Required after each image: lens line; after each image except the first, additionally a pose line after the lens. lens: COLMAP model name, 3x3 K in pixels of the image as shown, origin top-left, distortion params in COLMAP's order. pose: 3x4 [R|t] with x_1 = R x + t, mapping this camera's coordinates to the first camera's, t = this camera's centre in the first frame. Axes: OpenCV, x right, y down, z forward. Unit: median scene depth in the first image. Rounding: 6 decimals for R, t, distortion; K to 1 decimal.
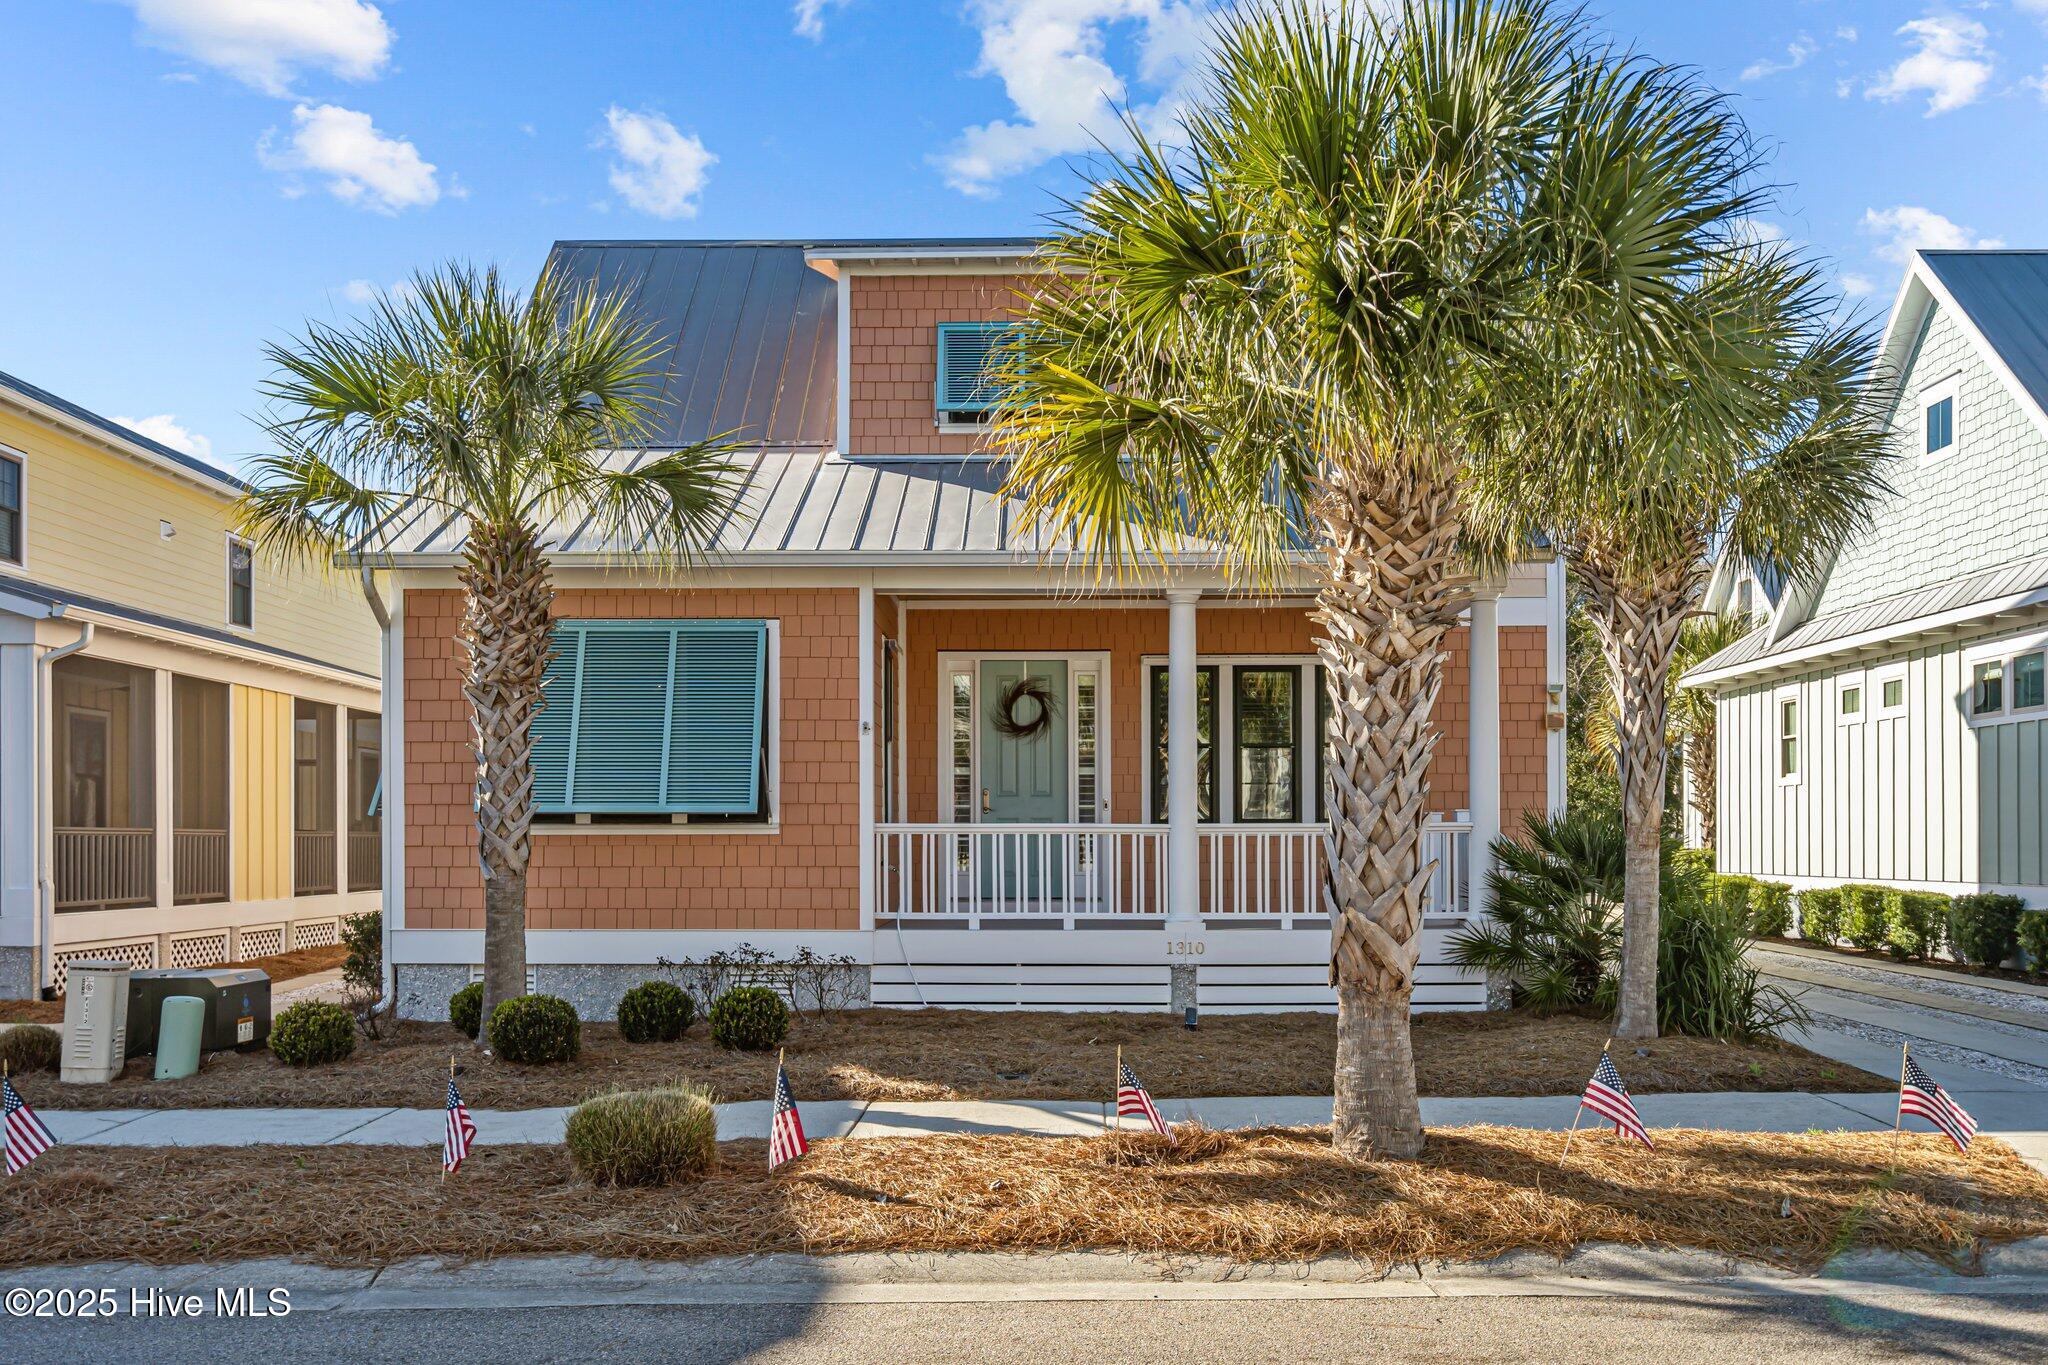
lens RADIAL K [[1663.3, 0, 1011.3], [0, 1663.3, 886.0], [0, 0, 1]] dist [-0.005007, -0.007025]
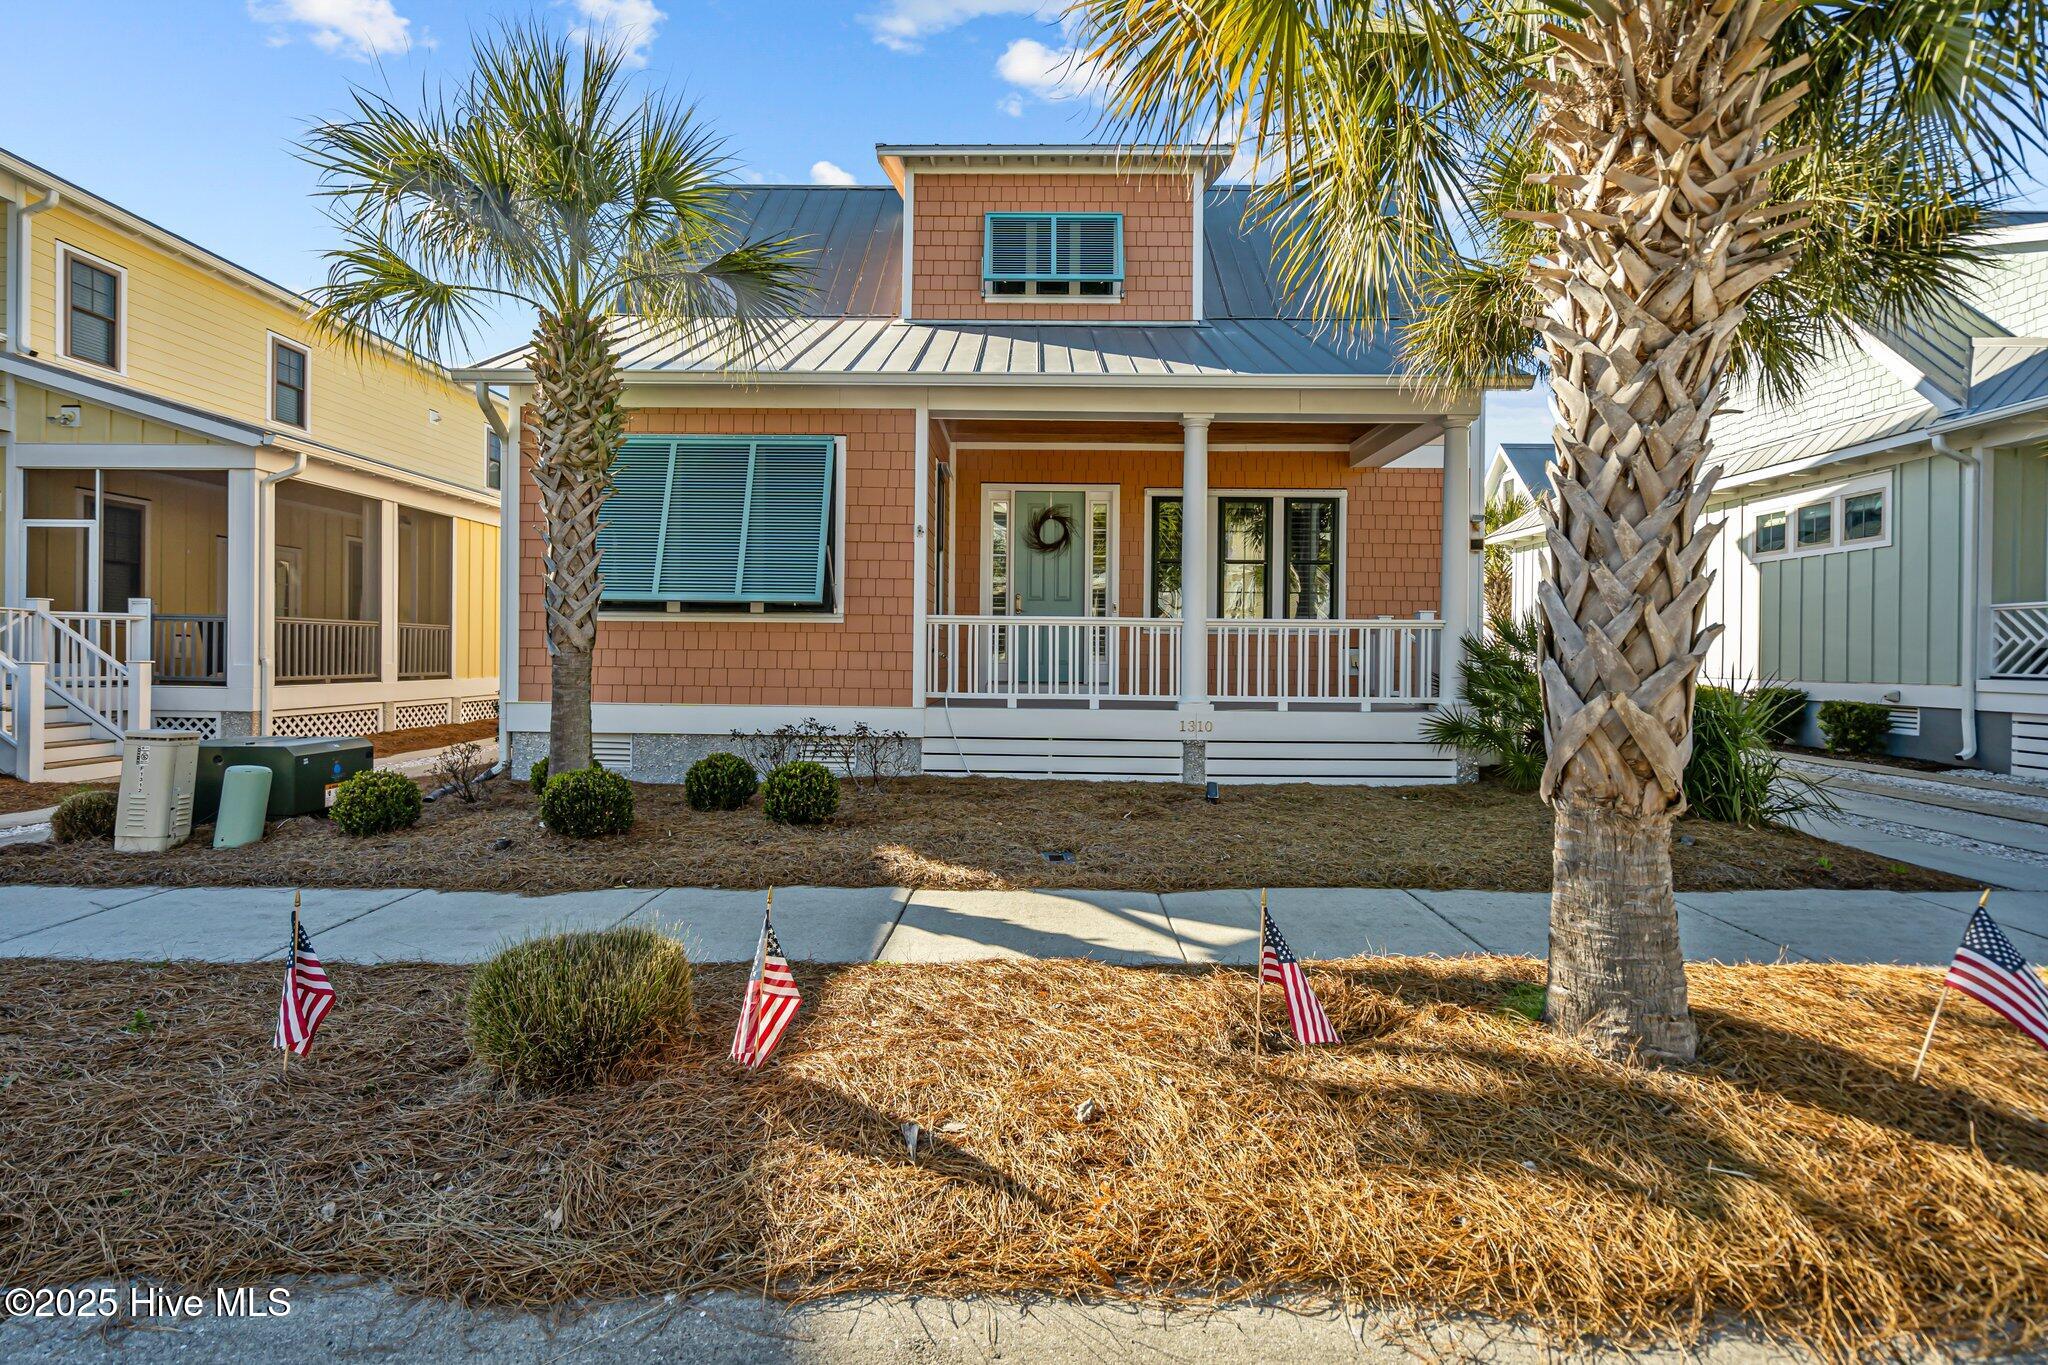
lens RADIAL K [[934.8, 0, 1018.0], [0, 934.8, 674.4], [0, 0, 1]] dist [-0.002450, 0.001816]
pose [[0.999914, 0.011713, 0.005860, -0.026289], [-0.011687, 0.999922, -0.004441, 0.006987], [-0.005912, 0.004372, 0.999973, 0.414346]]
